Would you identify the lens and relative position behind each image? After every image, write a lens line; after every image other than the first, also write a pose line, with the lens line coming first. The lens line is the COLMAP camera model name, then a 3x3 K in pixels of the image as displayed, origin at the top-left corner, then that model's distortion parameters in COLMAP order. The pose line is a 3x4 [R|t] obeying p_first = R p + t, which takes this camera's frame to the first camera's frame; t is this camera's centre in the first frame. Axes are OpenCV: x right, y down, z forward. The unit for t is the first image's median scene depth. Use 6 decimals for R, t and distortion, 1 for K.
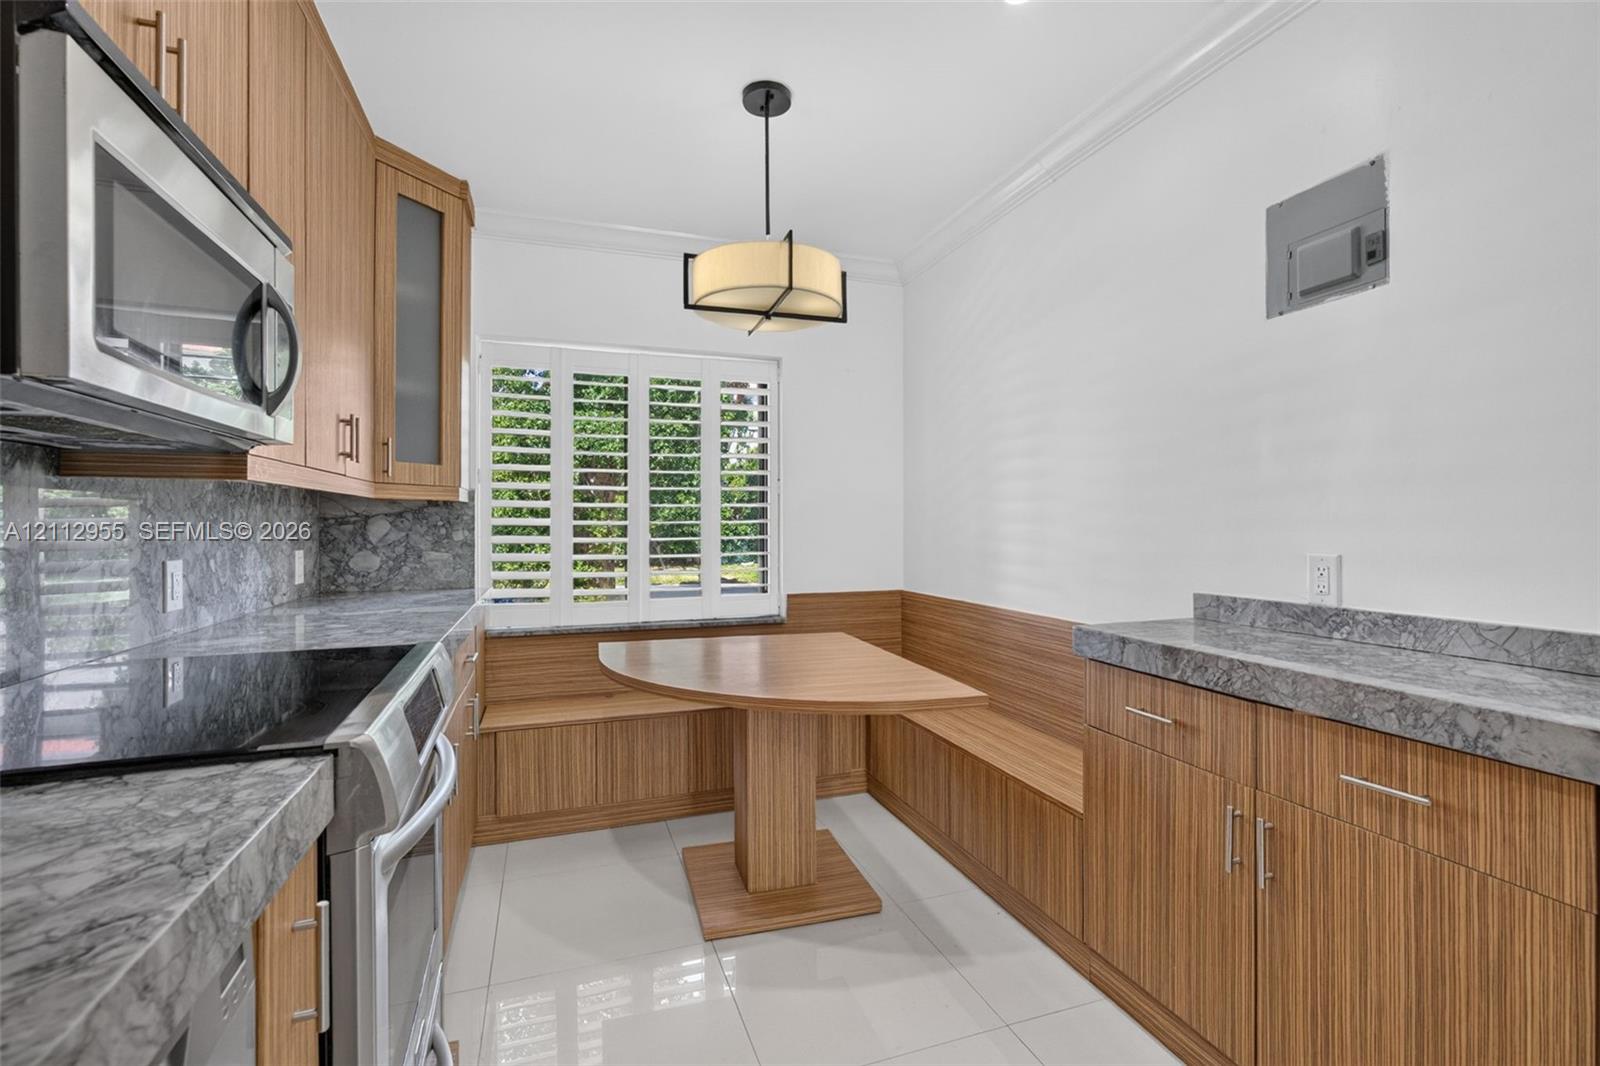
lens RADIAL K [[727.6, 0, 805.6], [0, 727.6, 528.4], [0, 0, 1]] dist [-0.001943, -0.000405]
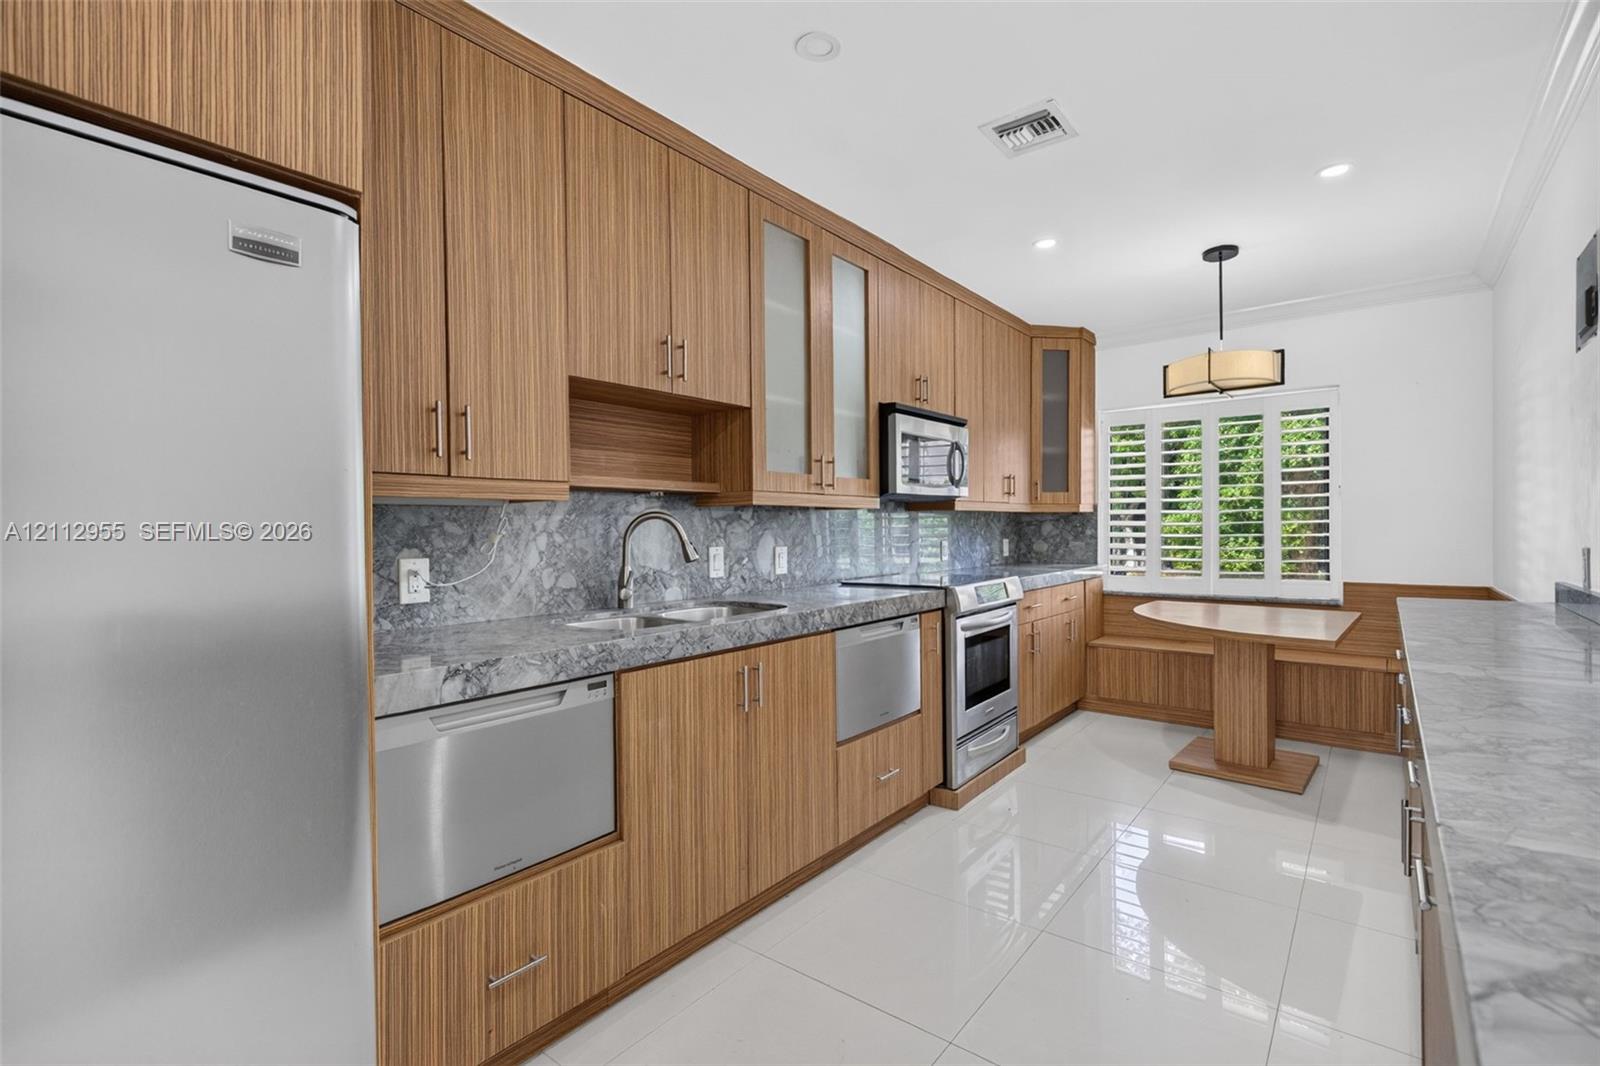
lens RADIAL K [[727.6, 0, 805.6], [0, 727.6, 528.4], [0, 0, 1]] dist [-0.001943, -0.000405]
pose [[0.533157, -0.000845, -0.846016, 0.666644], [0.003003, 0.999995, 0.000893, -0.001810], [0.846011, -0.003016, 0.533157, -0.498464]]
